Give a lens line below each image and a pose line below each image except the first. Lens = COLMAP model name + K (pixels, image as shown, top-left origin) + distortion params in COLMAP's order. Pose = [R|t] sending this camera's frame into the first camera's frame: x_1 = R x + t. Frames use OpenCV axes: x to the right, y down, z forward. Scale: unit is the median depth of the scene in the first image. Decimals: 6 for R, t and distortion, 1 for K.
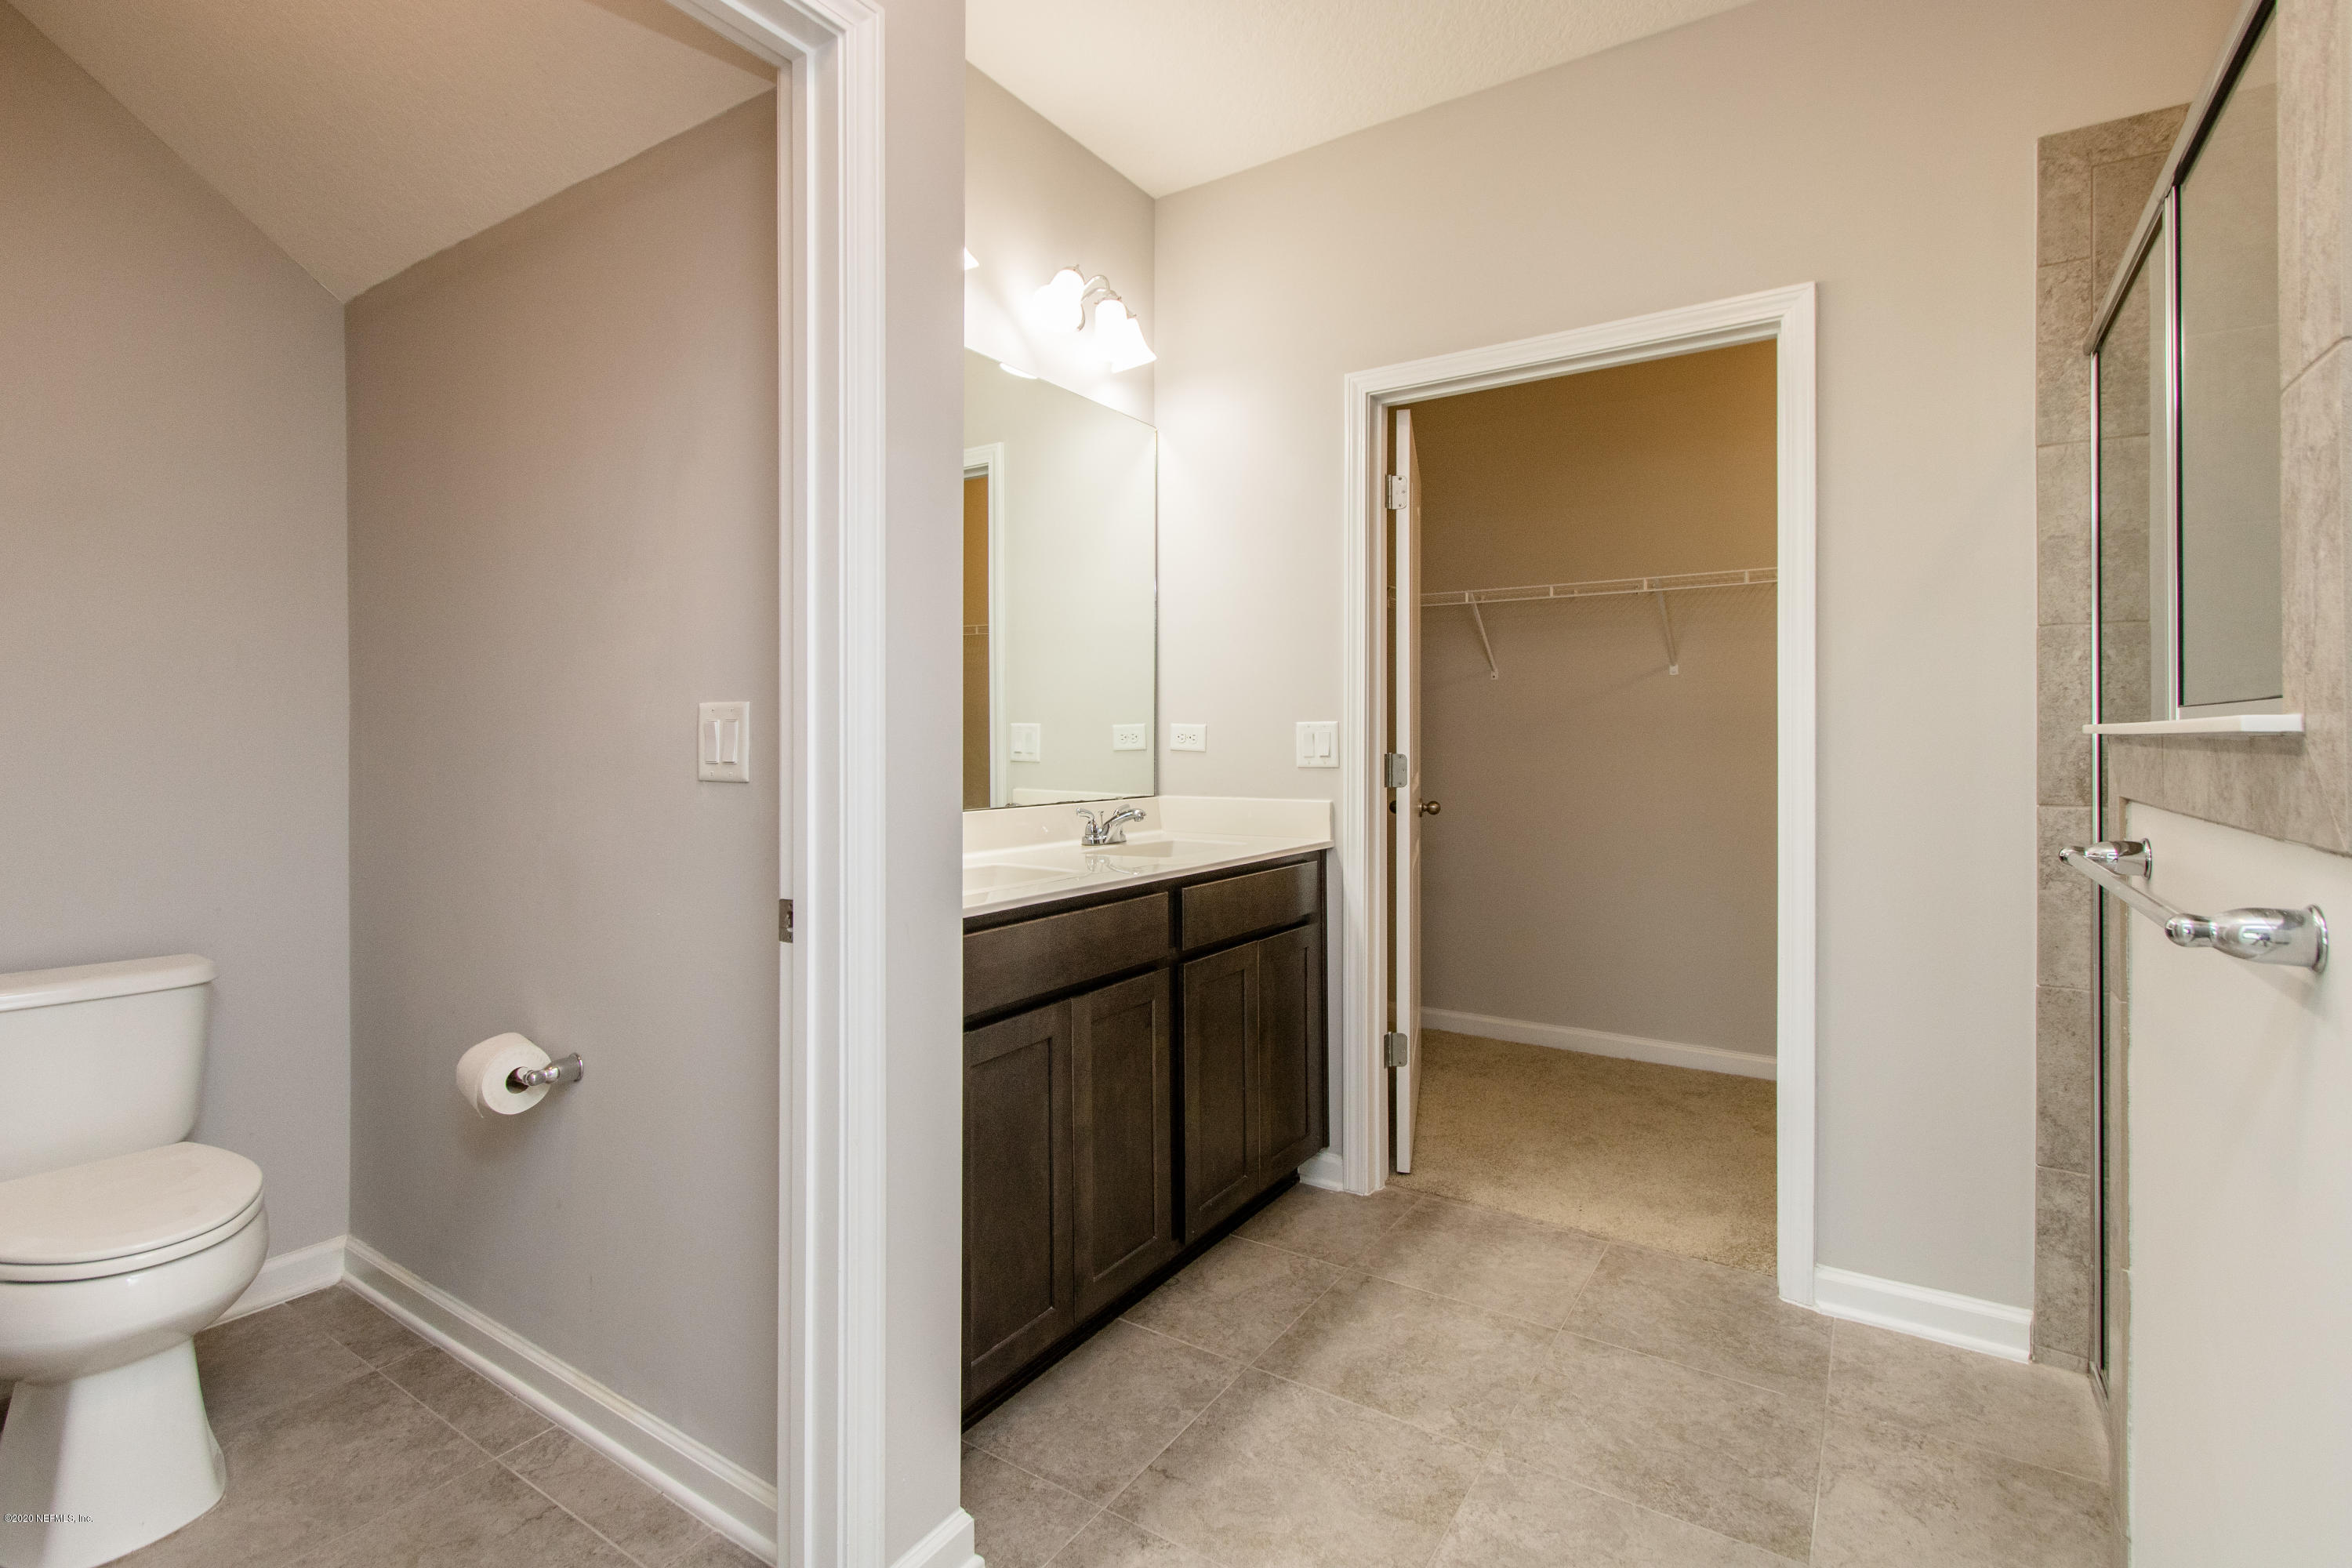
lens RADIAL K [[1091.5, 0, 1167.7], [0, 1091.5, 740.3], [0, 0, 1]] dist [0.002093, -0.000331]
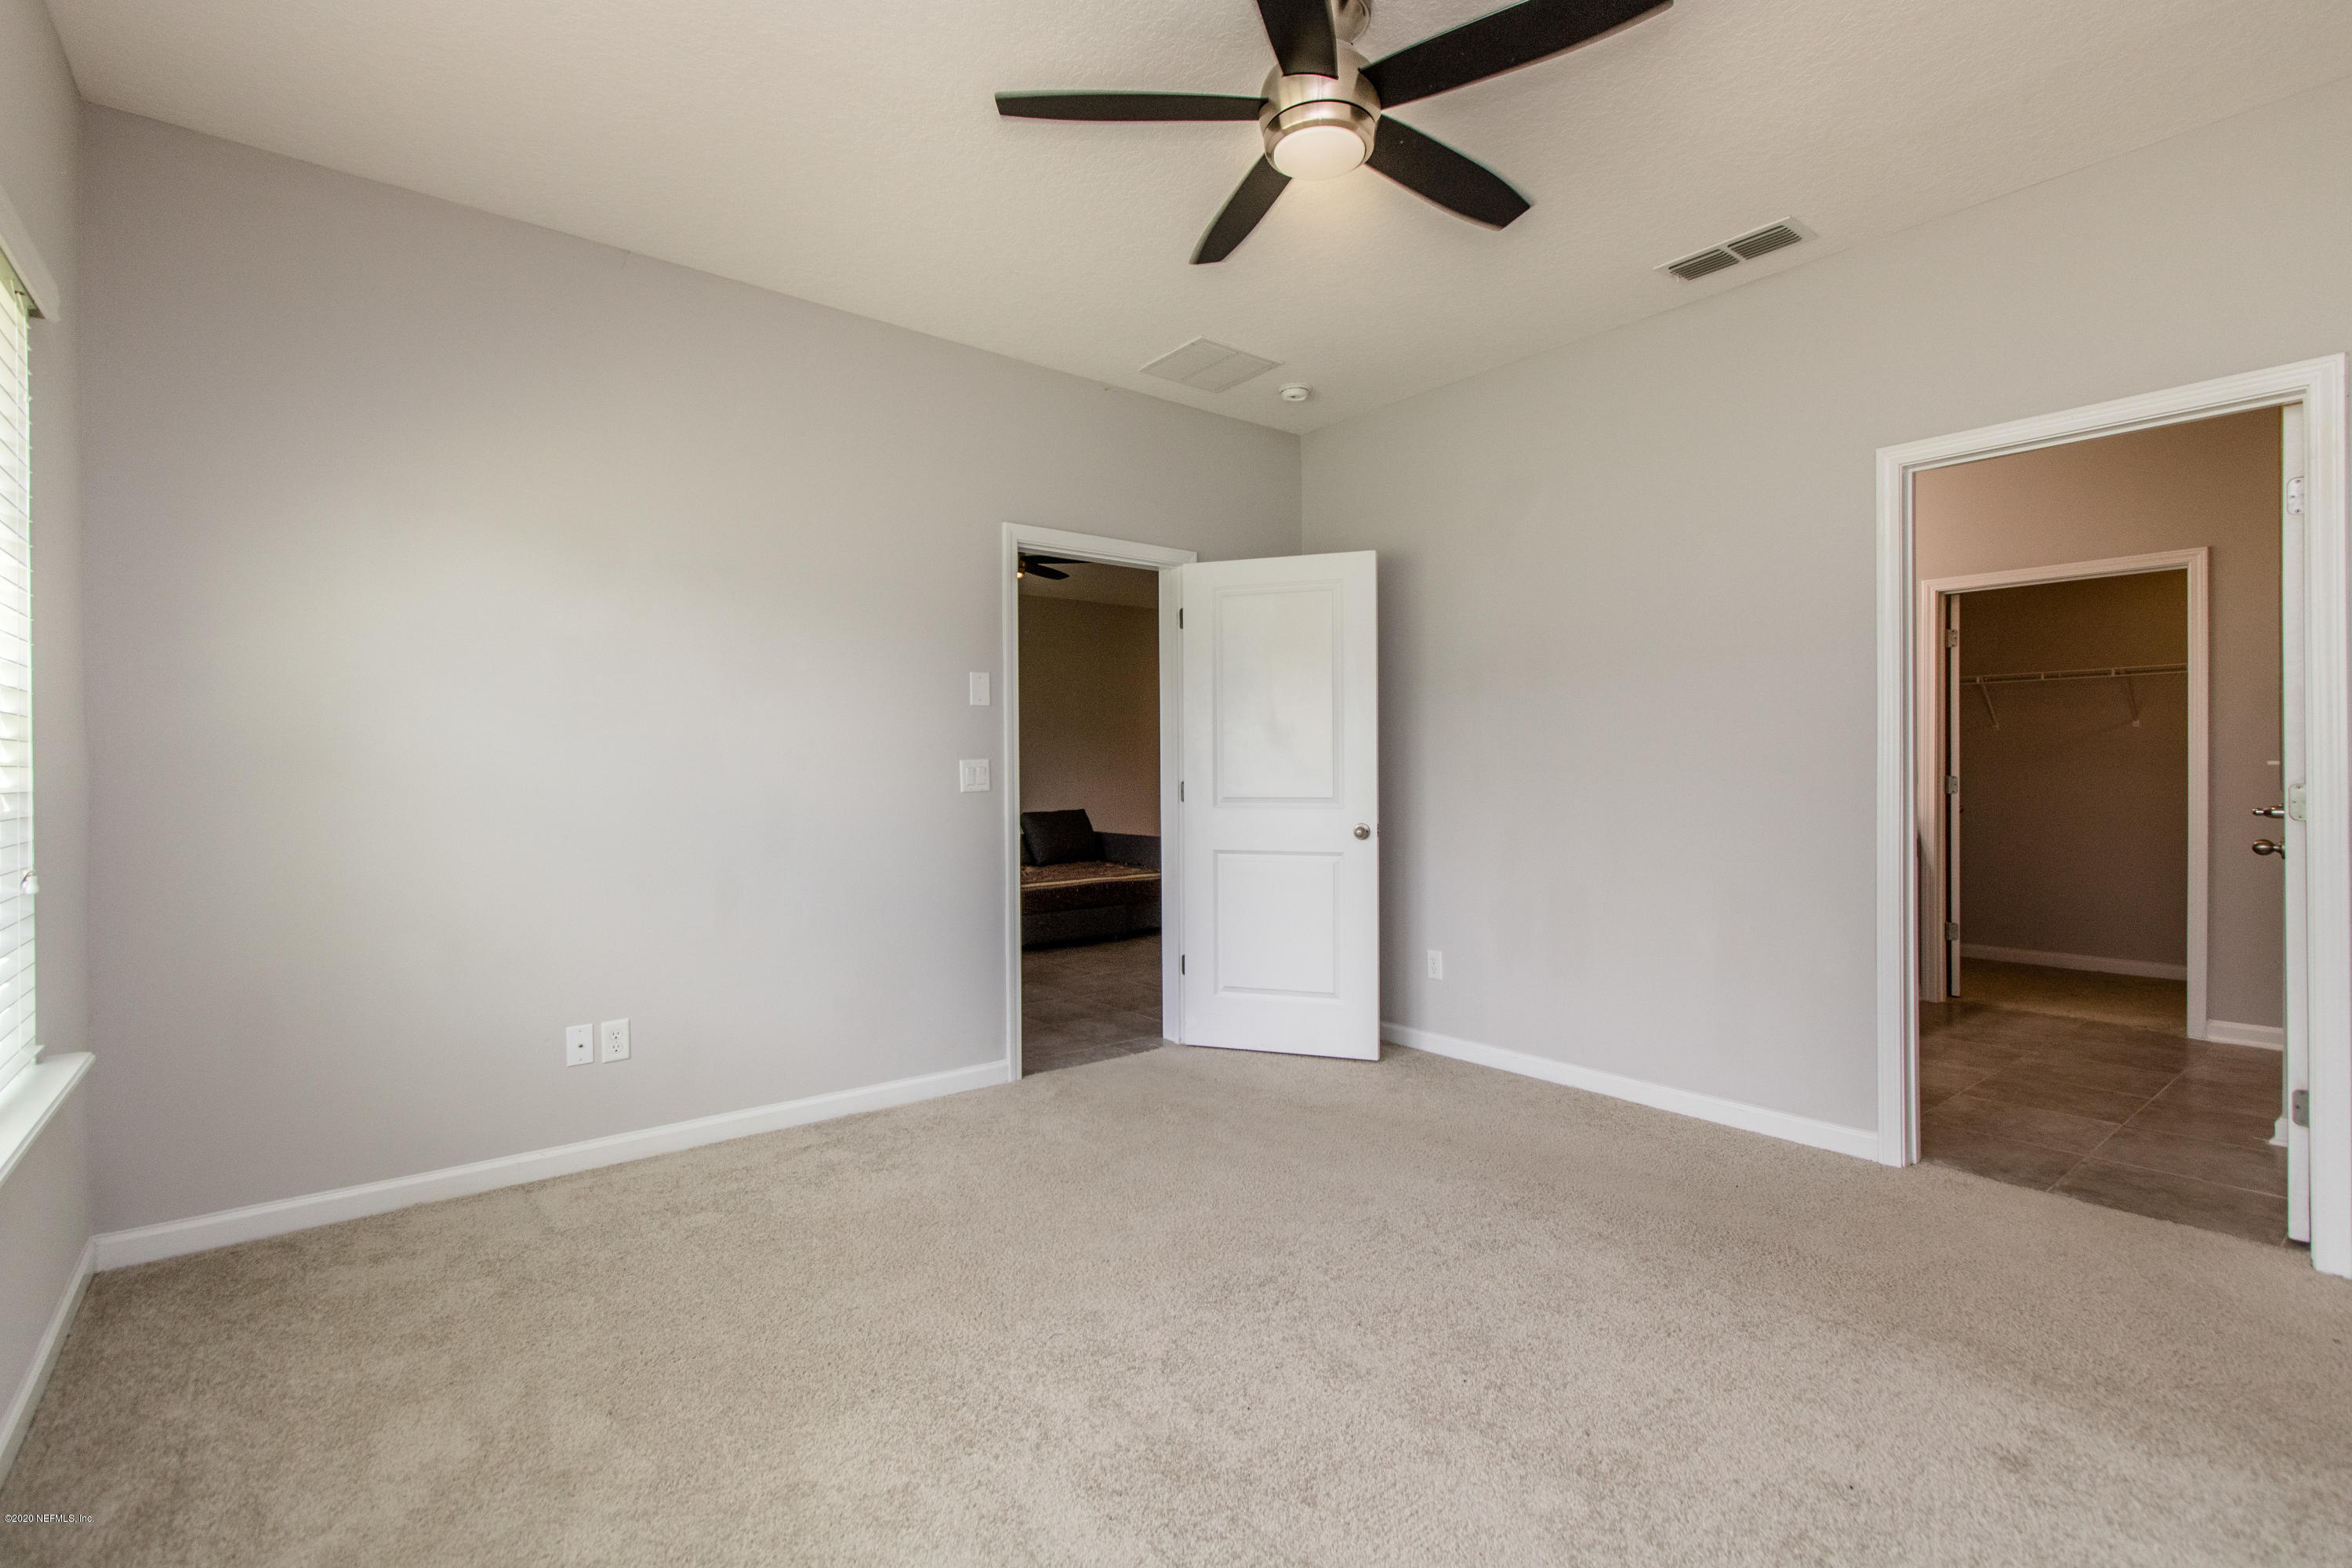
lens RADIAL K [[1078.8, 0, 1184.8], [0, 1078.8, 772.7], [0, 0, 1]] dist [0.004643, 0.000256]
pose [[0.953078, -0.001861, -0.302718, -0.525351], [0.002062, 0.999998, 0.000345, 0.003584], [0.302716, -0.000953, 0.953080, -1.279902]]
